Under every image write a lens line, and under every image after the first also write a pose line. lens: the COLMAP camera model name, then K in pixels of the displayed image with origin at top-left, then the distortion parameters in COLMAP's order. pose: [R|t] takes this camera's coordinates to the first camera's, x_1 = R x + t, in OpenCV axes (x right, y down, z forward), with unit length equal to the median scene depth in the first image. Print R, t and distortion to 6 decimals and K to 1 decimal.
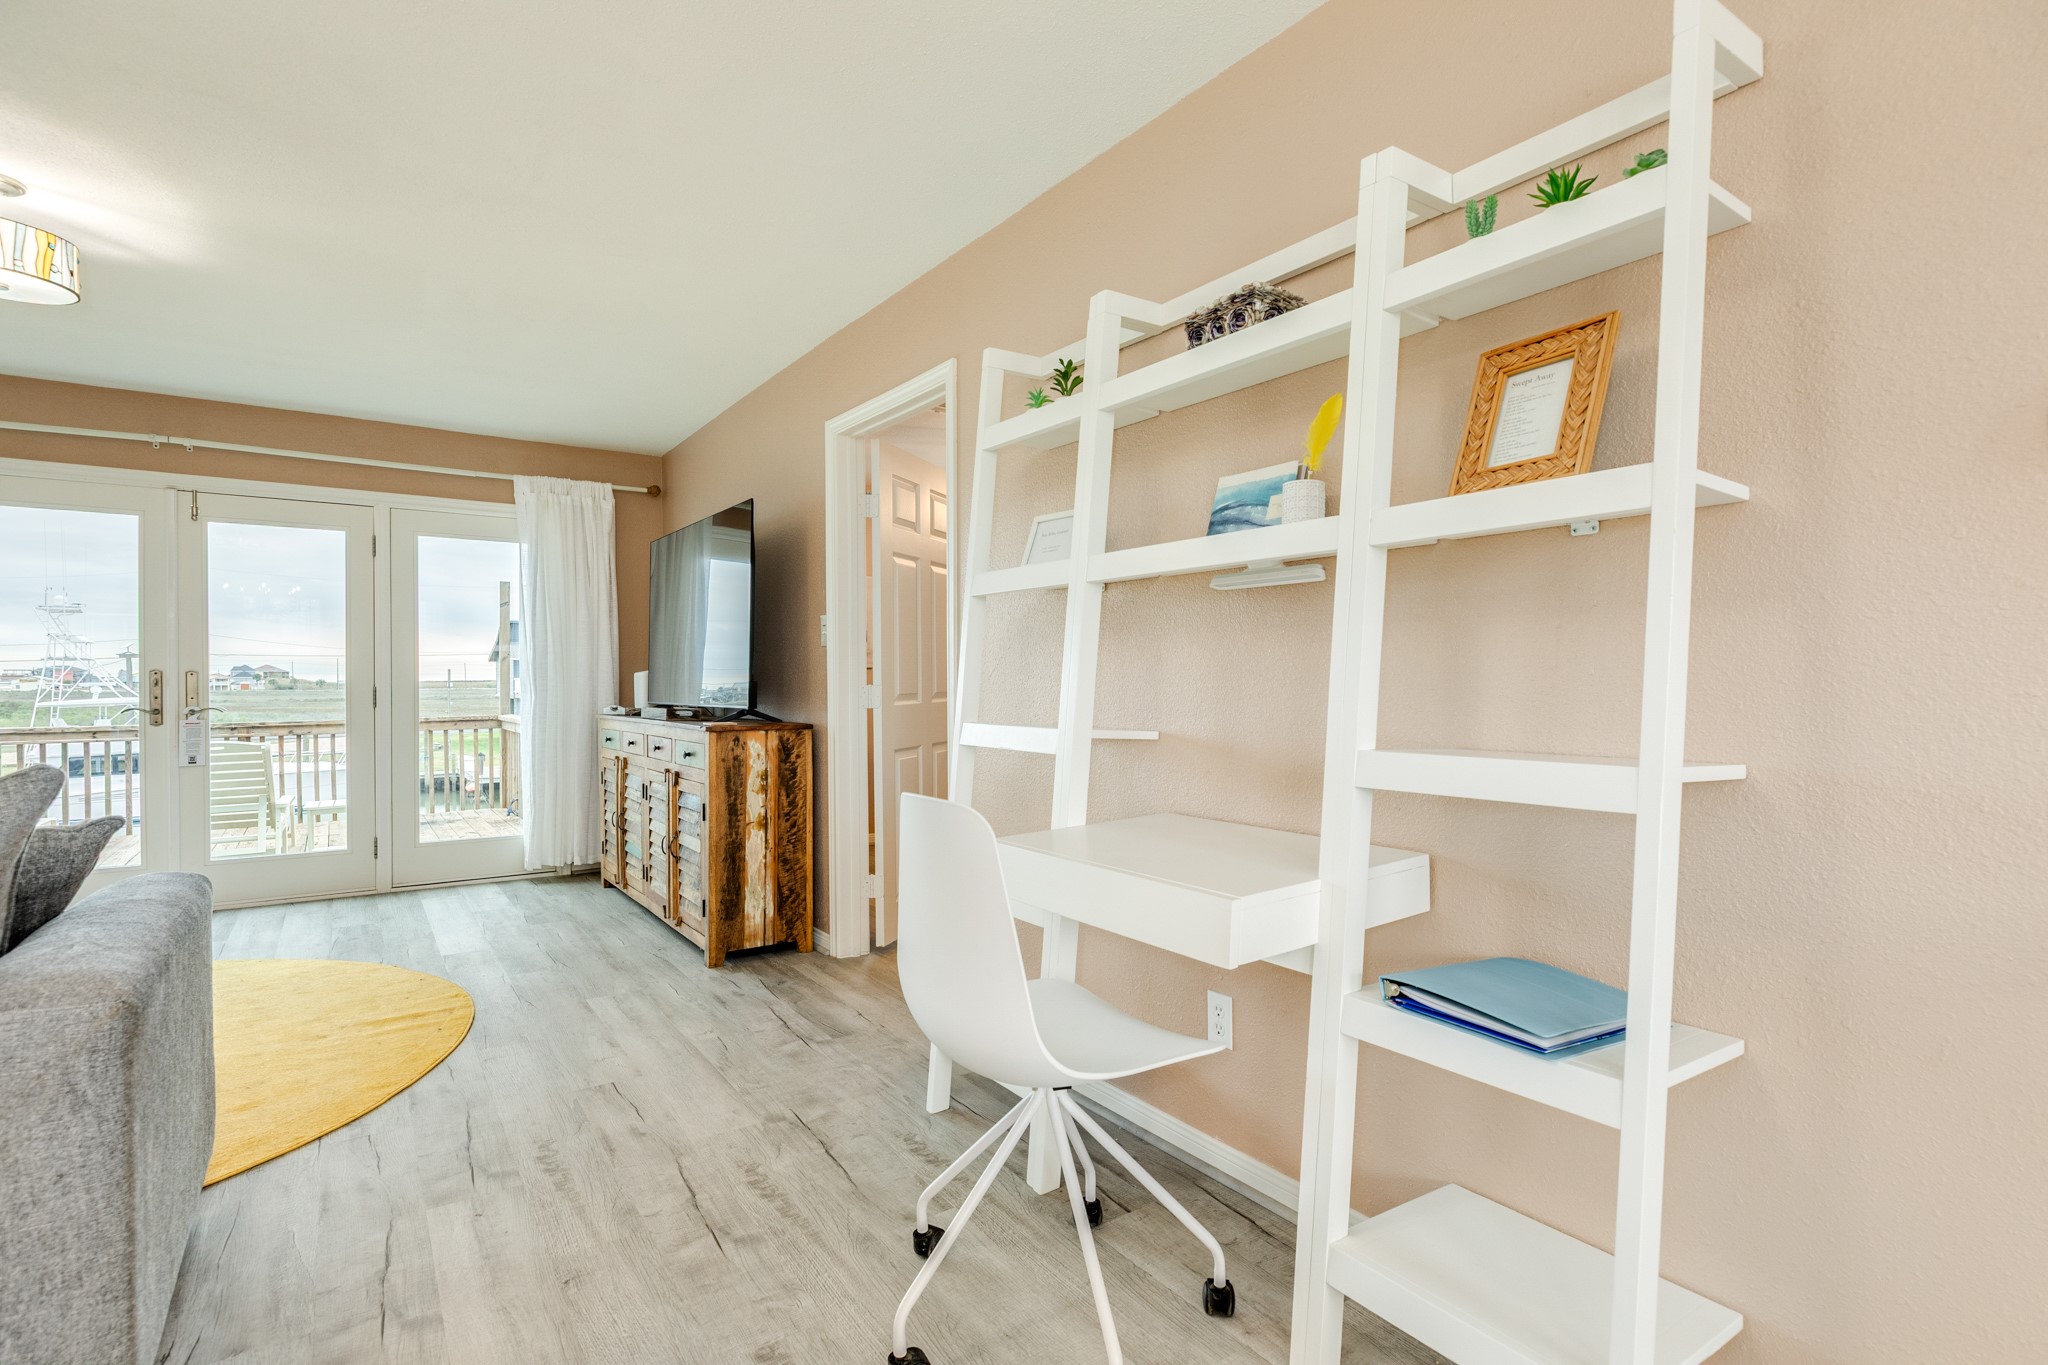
lens RADIAL K [[1014.5, 0, 1024.0], [0, 1014.5, 682.5], [0, 0, 1]] dist [-0.001340, -0.000036]
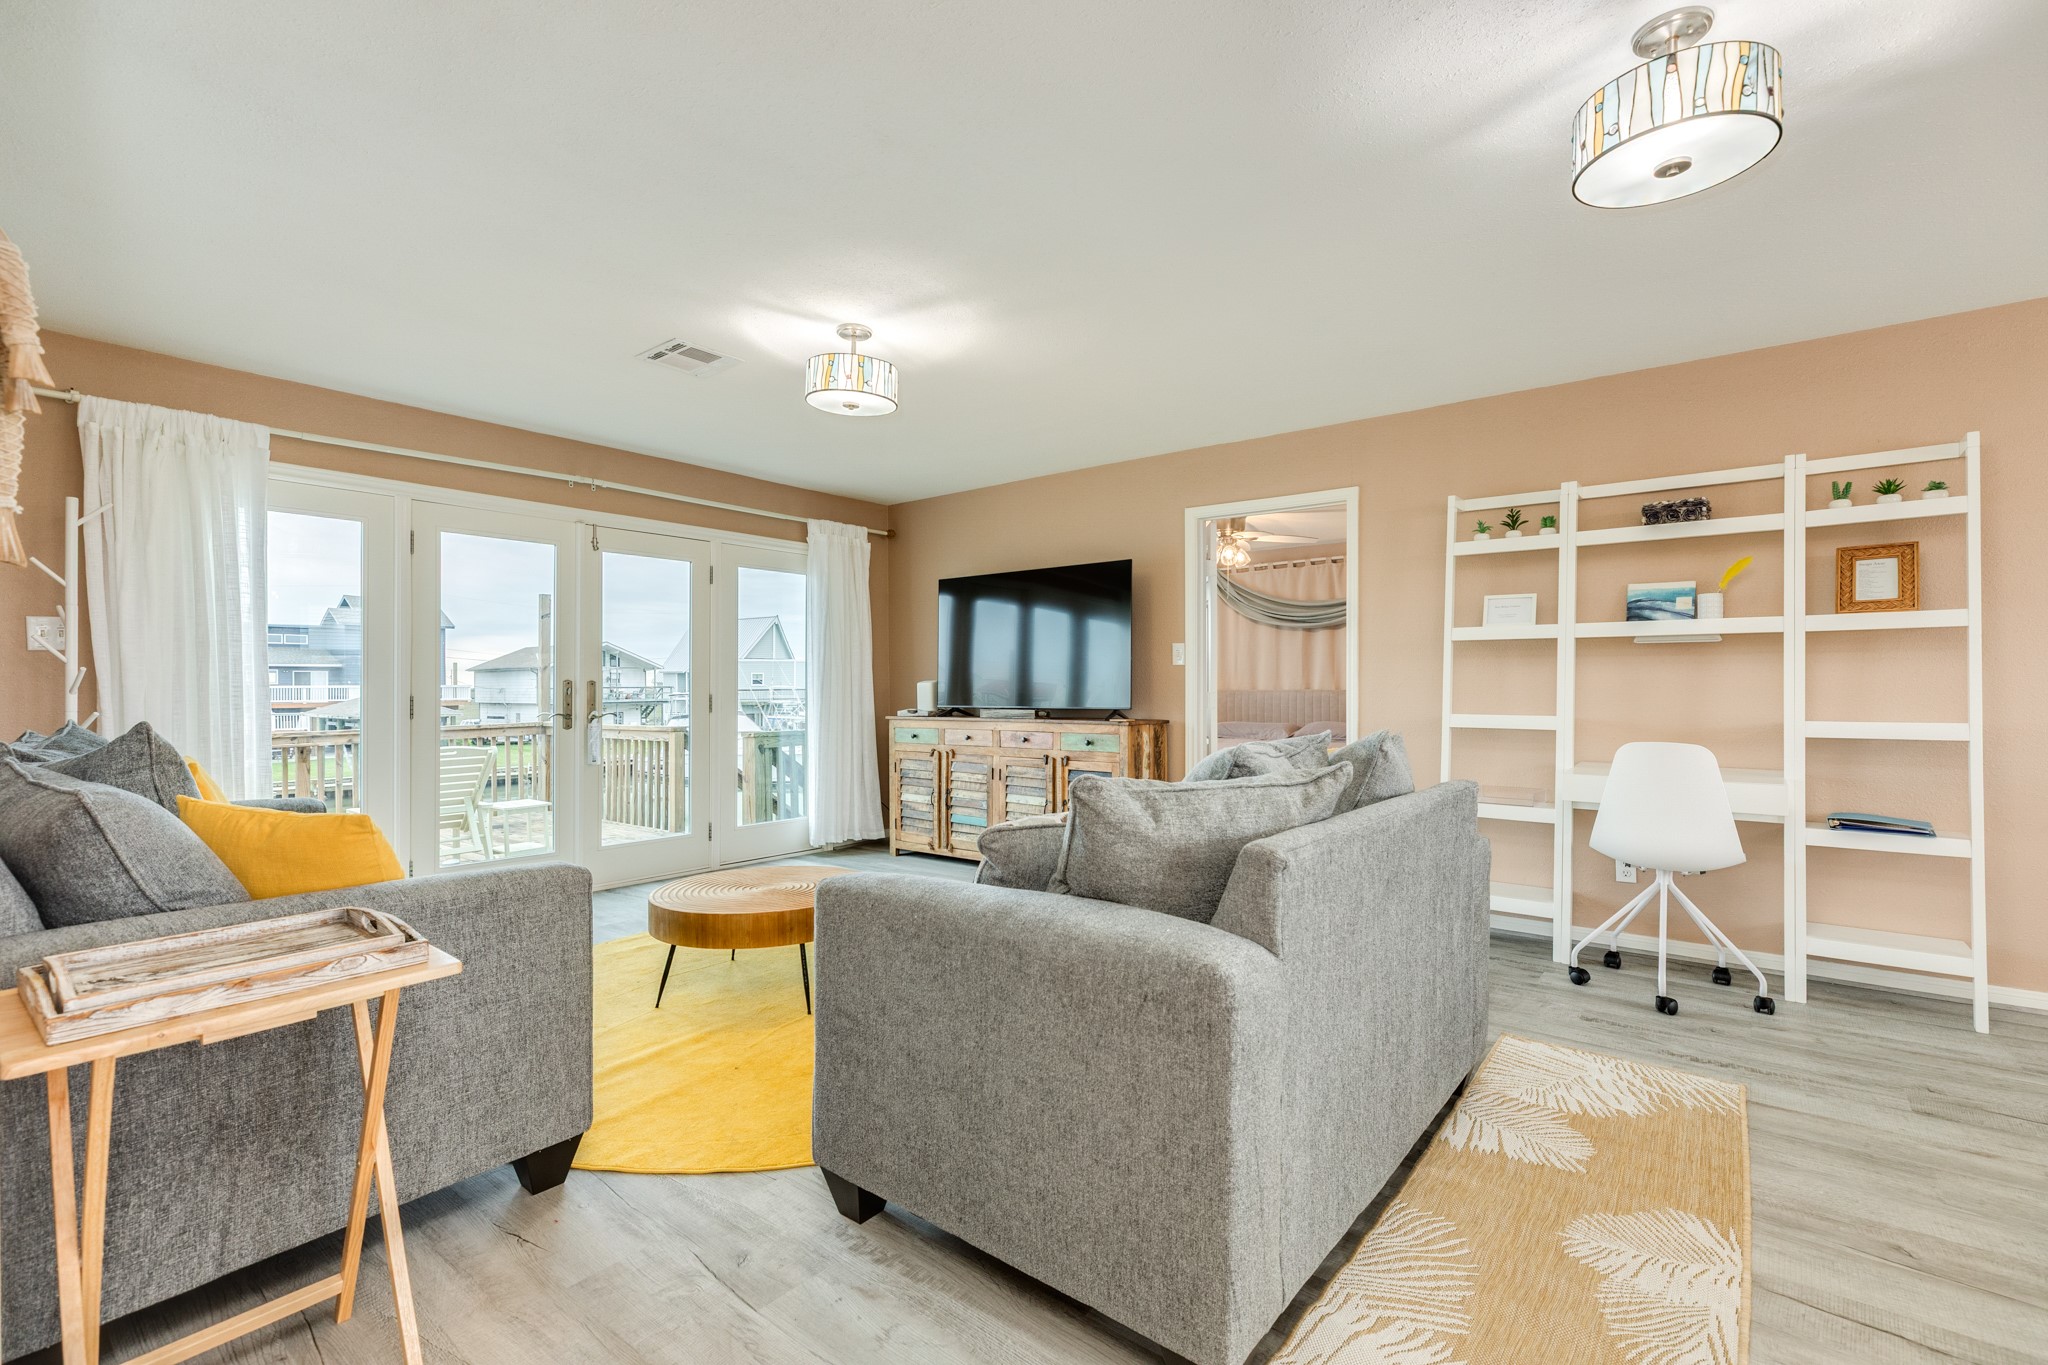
lens RADIAL K [[953.4, 0, 1024.0], [0, 953.4, 682.5], [0, 0, 1]] dist [0.003018, 0.000504]
pose [[0.954274, 0.001377, 0.298931, -0.690272], [0.000543, 0.999980, -0.006341, -0.002425], [-0.298934, 0.006214, 0.954254, -0.182685]]
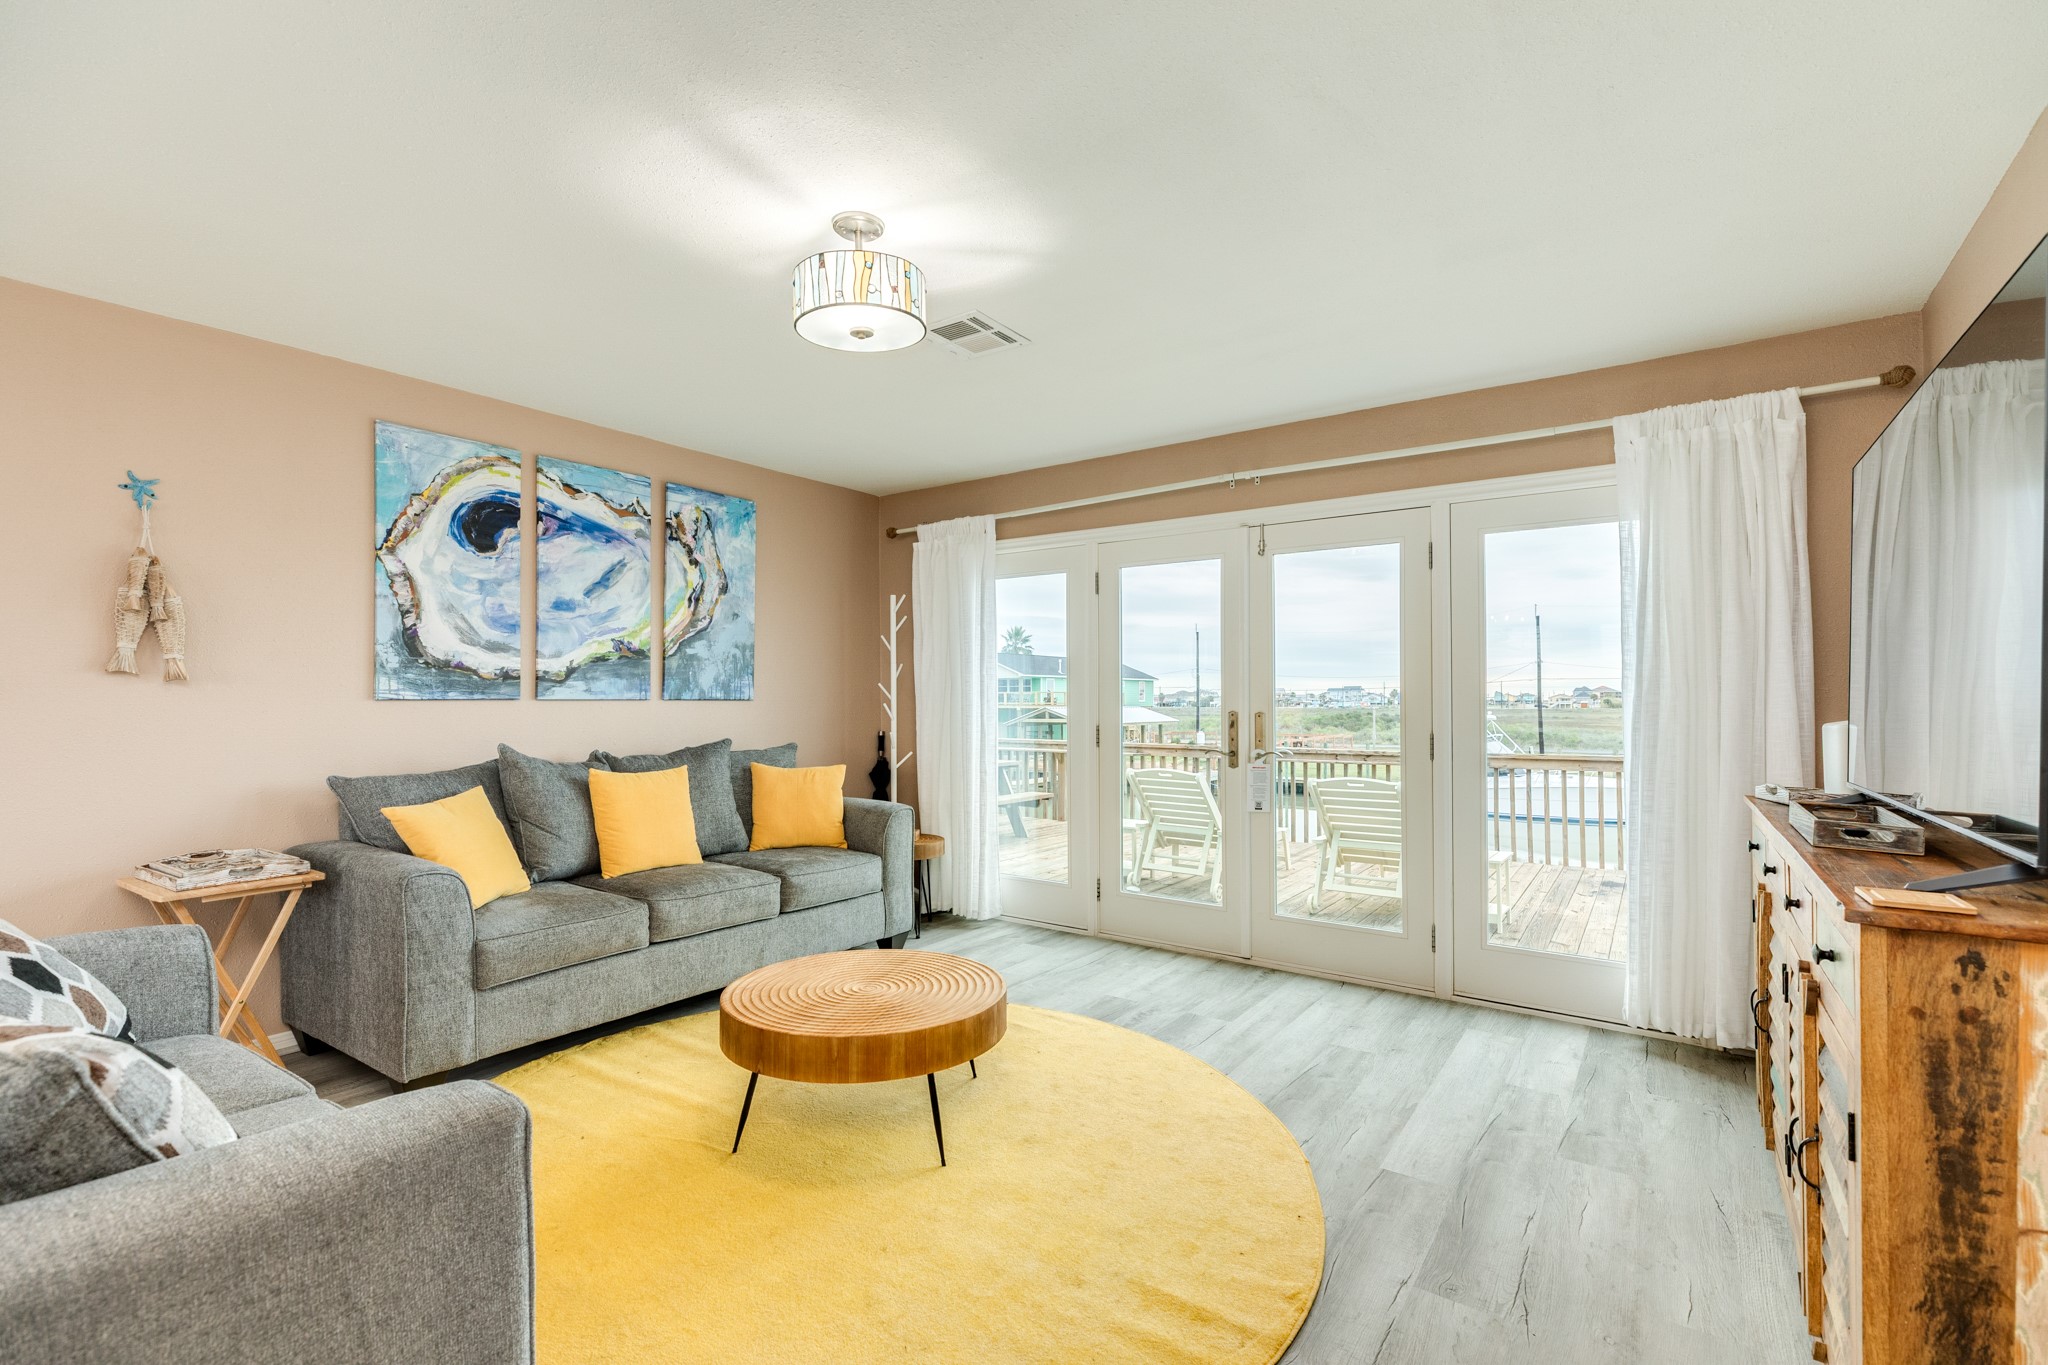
lens RADIAL K [[913.0, 0, 1021.7], [0, 913.0, 693.6], [0, 0, 1]] dist [0.004476, 0.000074]
pose [[0.344512, -0.006014, -0.938763, -0.089666], [-0.000867, 0.999977, -0.006724, -0.023925], [0.938781, 0.003131, 0.344499, 0.501426]]
